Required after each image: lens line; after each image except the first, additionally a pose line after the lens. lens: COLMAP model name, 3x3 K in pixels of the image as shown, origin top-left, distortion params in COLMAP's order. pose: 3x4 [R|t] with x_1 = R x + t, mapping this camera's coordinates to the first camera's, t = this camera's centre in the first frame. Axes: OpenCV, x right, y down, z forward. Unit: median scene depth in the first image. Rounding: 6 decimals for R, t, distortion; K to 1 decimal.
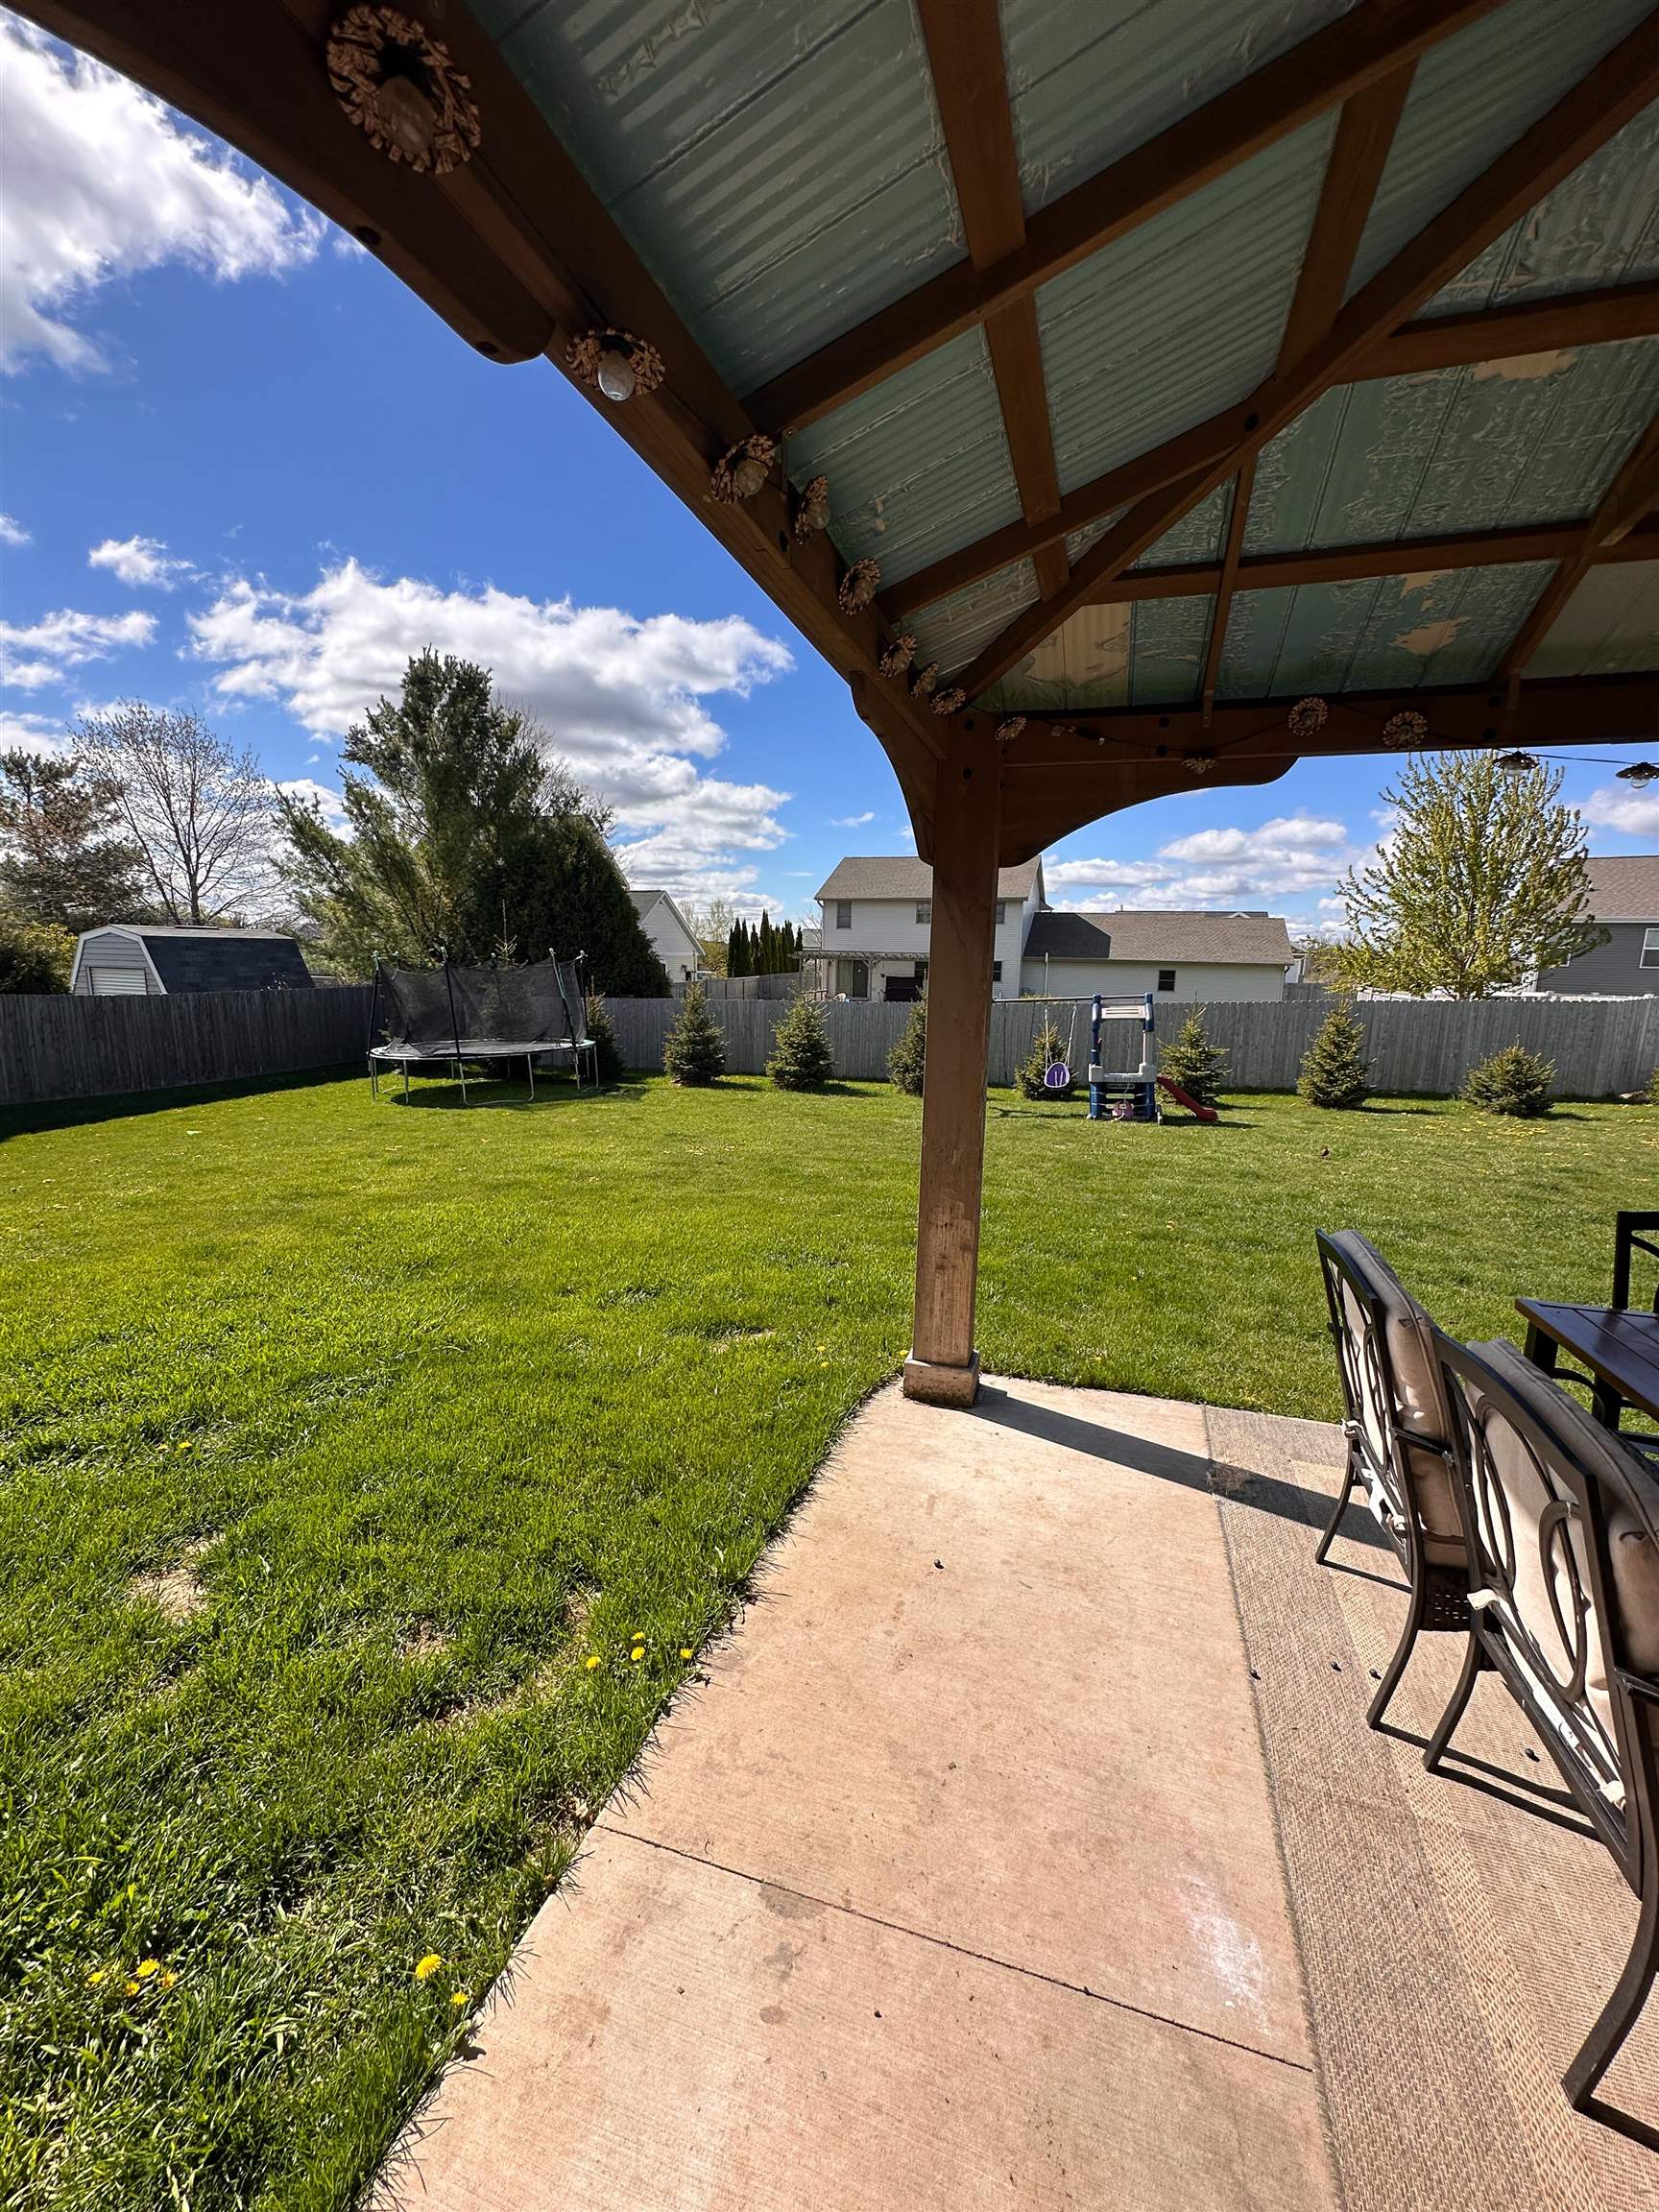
lens RADIAL K [[898.2, 0, 830.5], [0, 898.2, 1105.5], [0, 0, 1]] dist [0.000657, 0.000375]
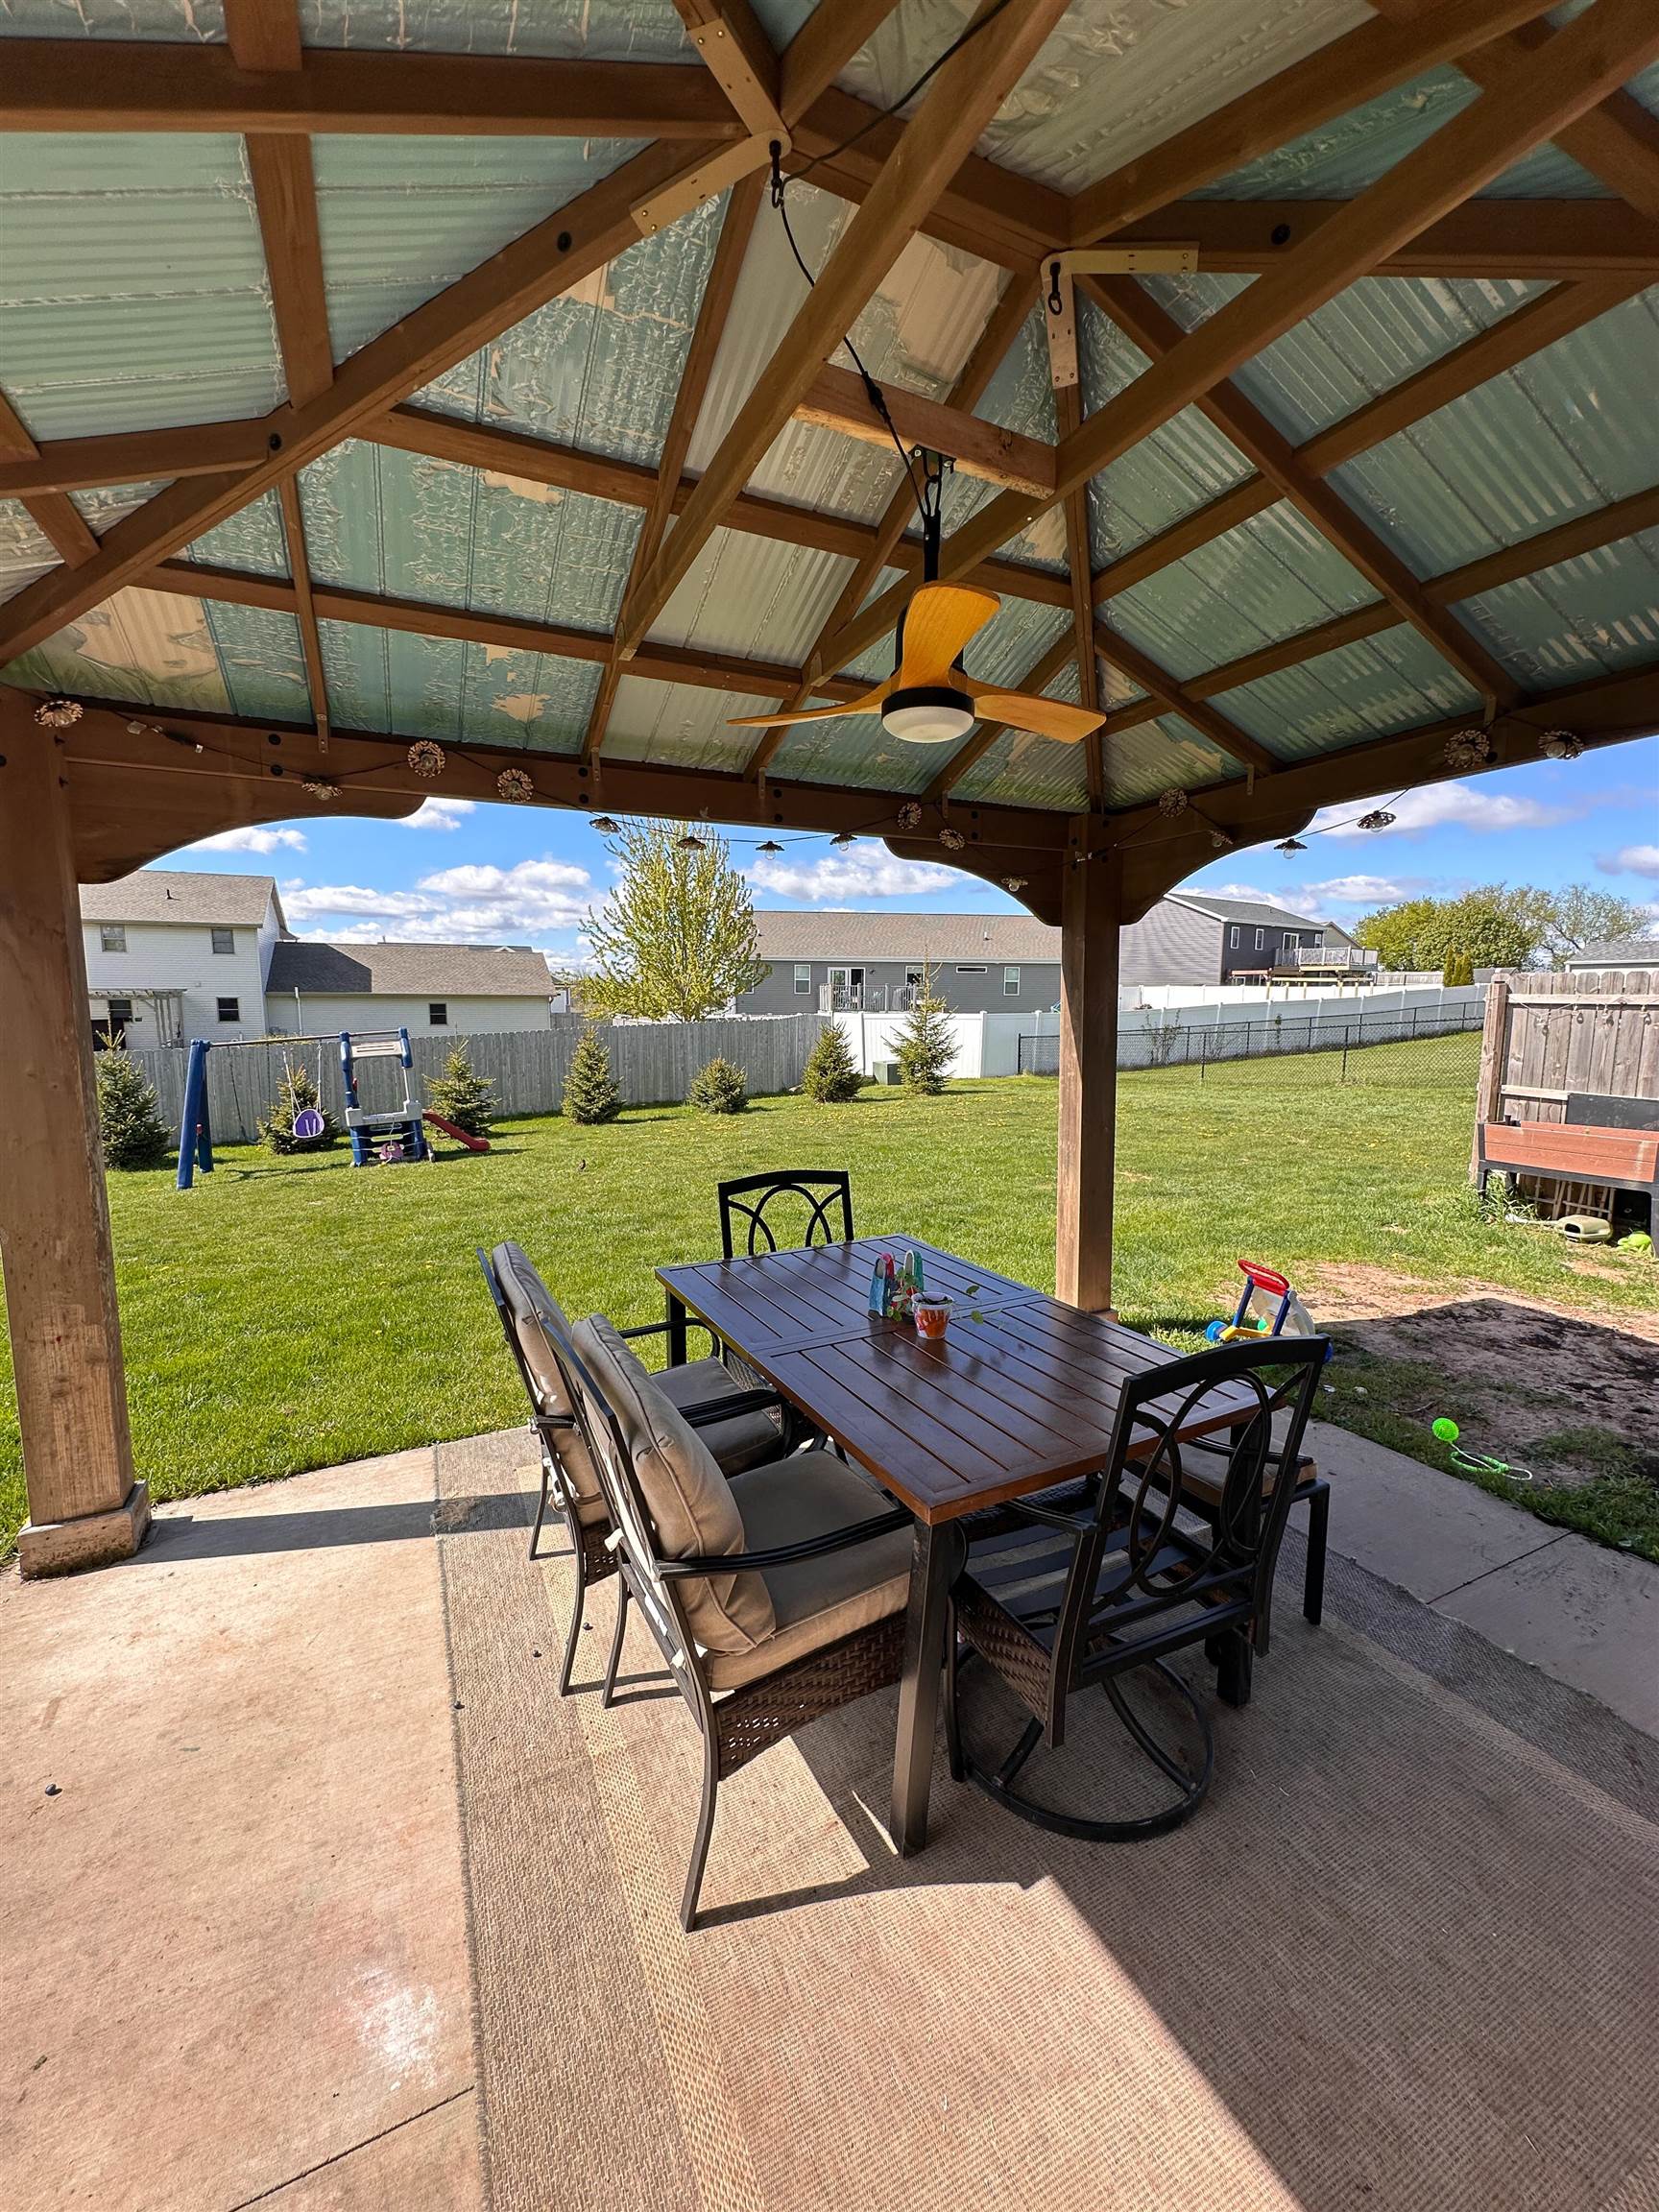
lens RADIAL K [[898.2, 0, 830.5], [0, 898.2, 1105.5], [0, 0, 1]] dist [0.000657, 0.000375]
pose [[0.713483, -0.102088, 0.693195, 0.096253], [0.126967, 0.991788, 0.015380, 0.006952], [-0.689072, 0.077039, 0.720586, -0.035942]]
